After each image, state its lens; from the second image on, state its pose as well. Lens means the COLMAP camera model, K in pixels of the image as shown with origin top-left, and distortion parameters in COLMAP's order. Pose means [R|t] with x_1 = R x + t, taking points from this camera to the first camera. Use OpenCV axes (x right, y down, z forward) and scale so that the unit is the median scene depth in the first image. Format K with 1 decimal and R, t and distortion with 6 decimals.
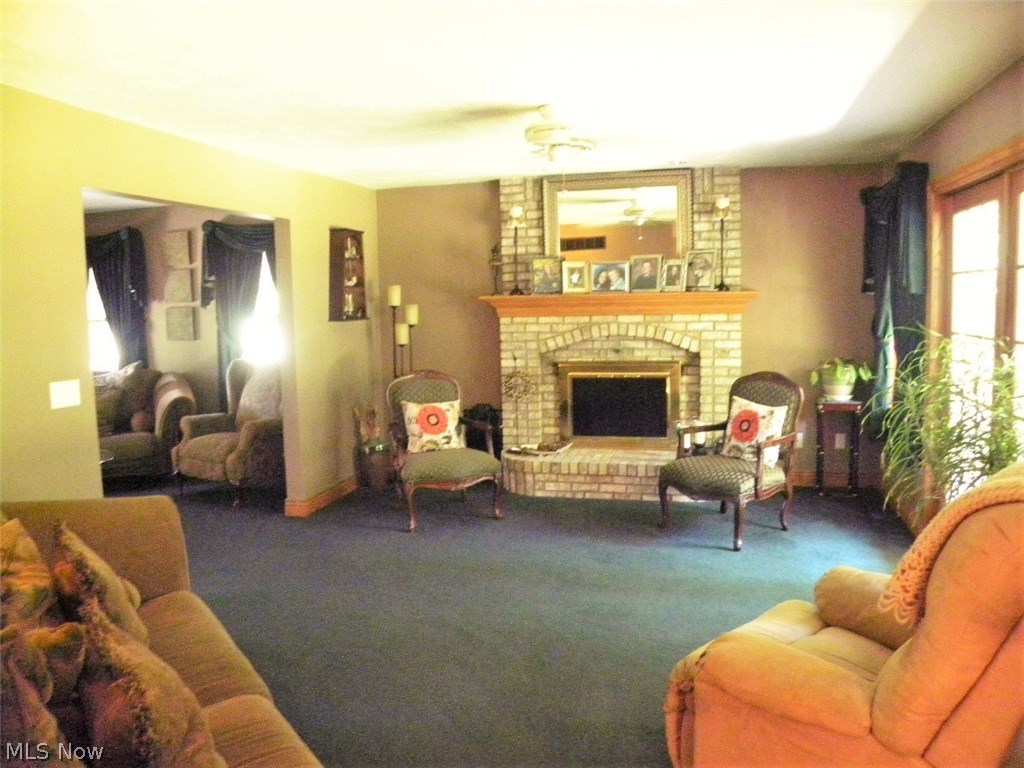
lens RADIAL K [[776.3, 0, 514.9], [0, 776.3, 382.6], [0, 0, 1]] dist [-0.107408, 0.001317]
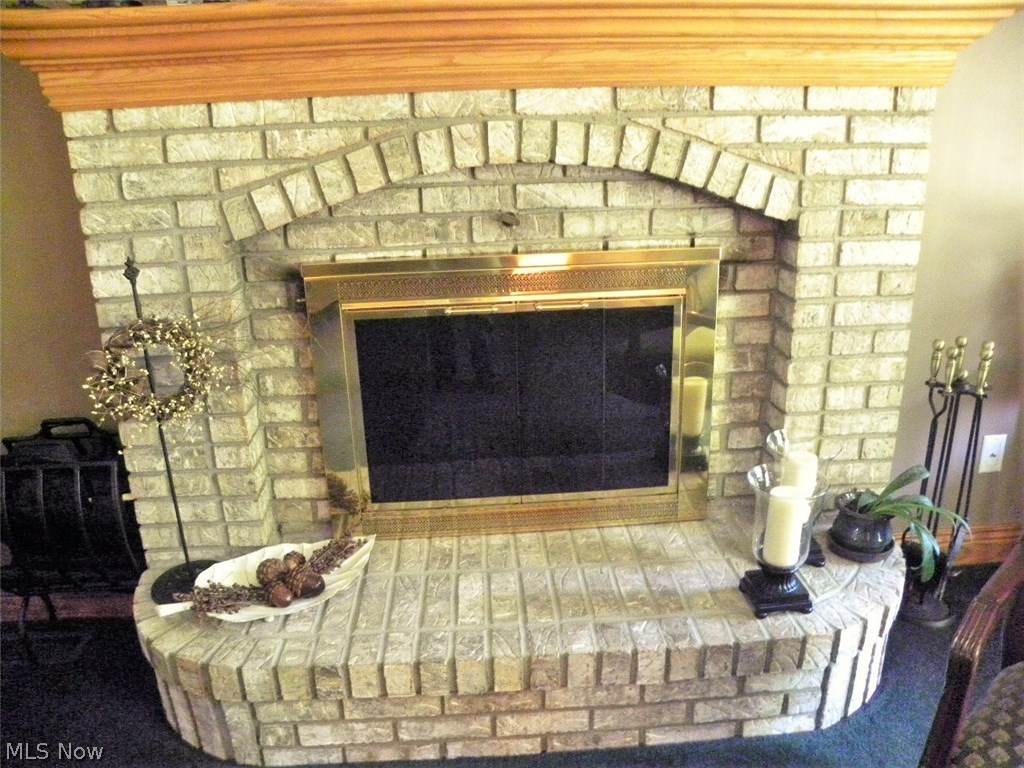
lens RADIAL K [[776.3, 0, 511.0], [0, 776.3, 377.4], [0, 0, 1]] dist [-0.107408, 0.001317]
pose [[0.951654, -0.097764, 0.291200, 0.044340], [0.039817, 0.979263, 0.198642, -0.041274], [-0.304581, -0.177444, 0.935812, 0.730673]]
